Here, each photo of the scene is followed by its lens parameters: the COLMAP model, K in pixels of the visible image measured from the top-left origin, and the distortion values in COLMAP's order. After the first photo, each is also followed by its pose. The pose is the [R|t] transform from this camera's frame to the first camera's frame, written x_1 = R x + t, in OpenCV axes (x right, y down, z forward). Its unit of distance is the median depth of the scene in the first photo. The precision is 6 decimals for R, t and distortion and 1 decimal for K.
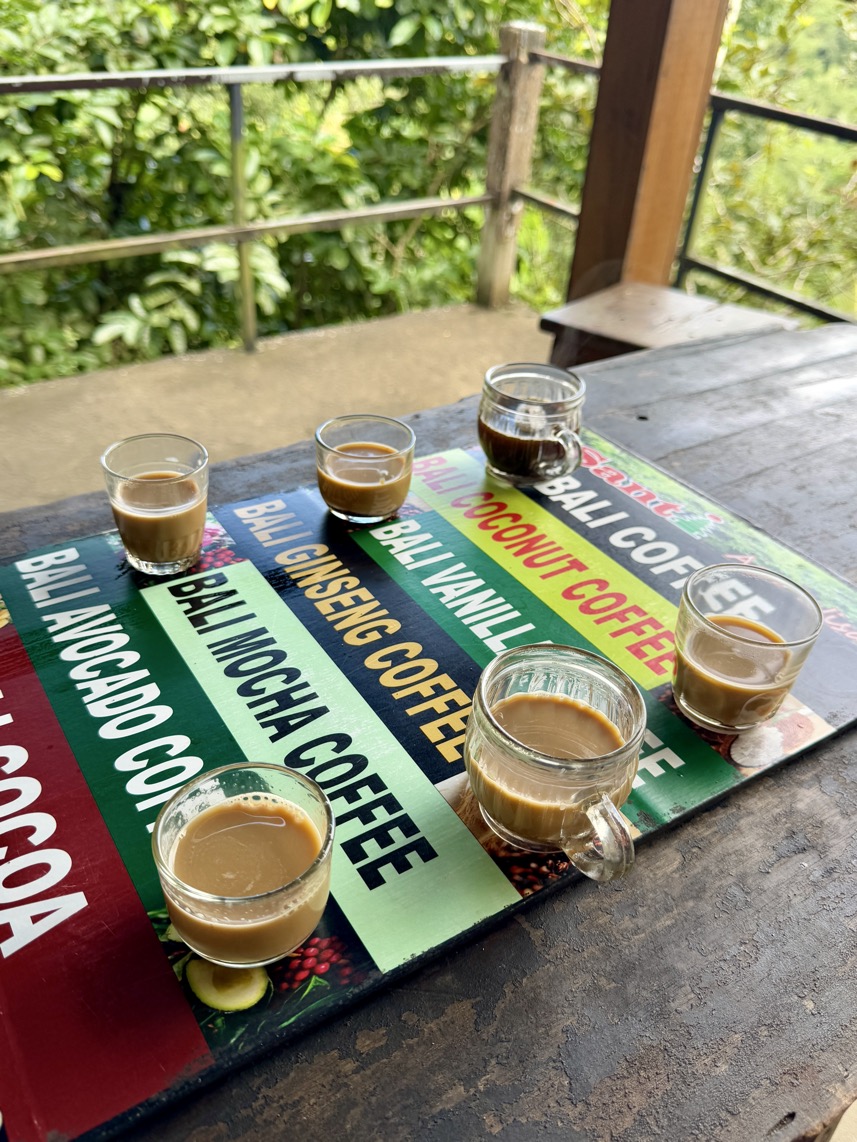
lens RADIAL K [[983.3, 0, 429.6], [0, 983.3, 567.9], [0, 0, 1]] dist [0.069052, -0.113275]
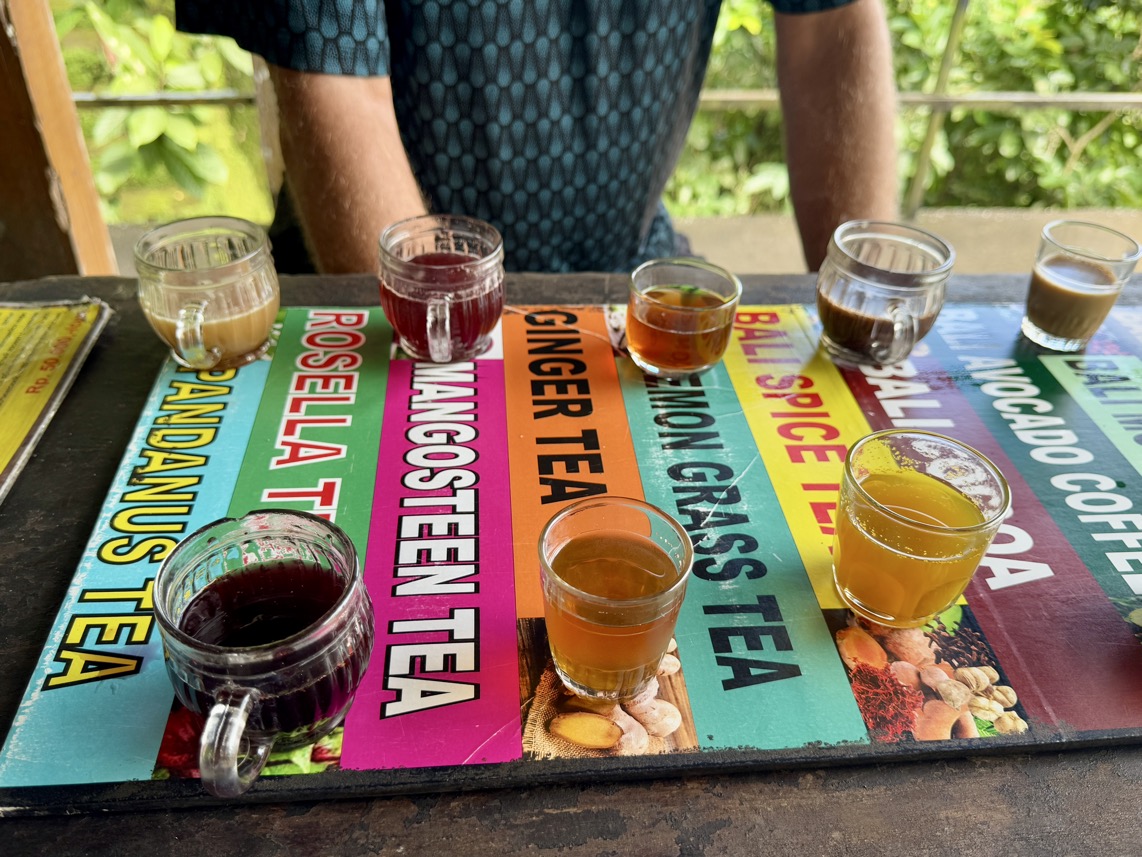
lens RADIAL K [[983.3, 0, 577.0], [0, 983.3, 429.1], [0, 0, 1]] dist [0.069052, -0.113275]
pose [[0.887618, 0.253397, -0.384608, -0.298921], [-0.257084, 0.965442, 0.042766, 0.183090], [0.382154, 0.060917, 0.922089, -0.213147]]
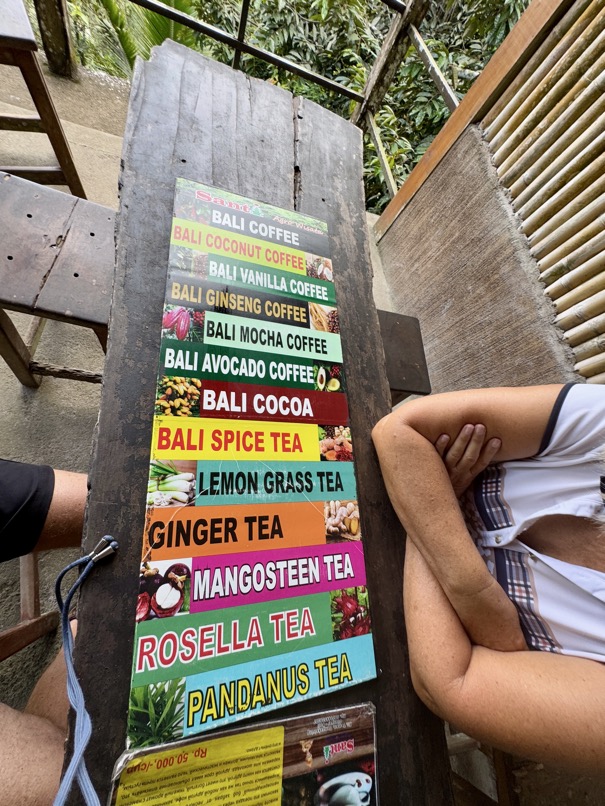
lens RADIAL K [[323.2, 0, 304.0], [0, 323.2, 402.6], [0, 0, 1]] dist [0.002019, -0.000744]
pose [[0.471025, -0.771128, 0.428365, -0.701659], [0.181208, 0.559837, 0.808546, -0.612437], [-0.863307, -0.303222, 0.403431, 0.268841]]
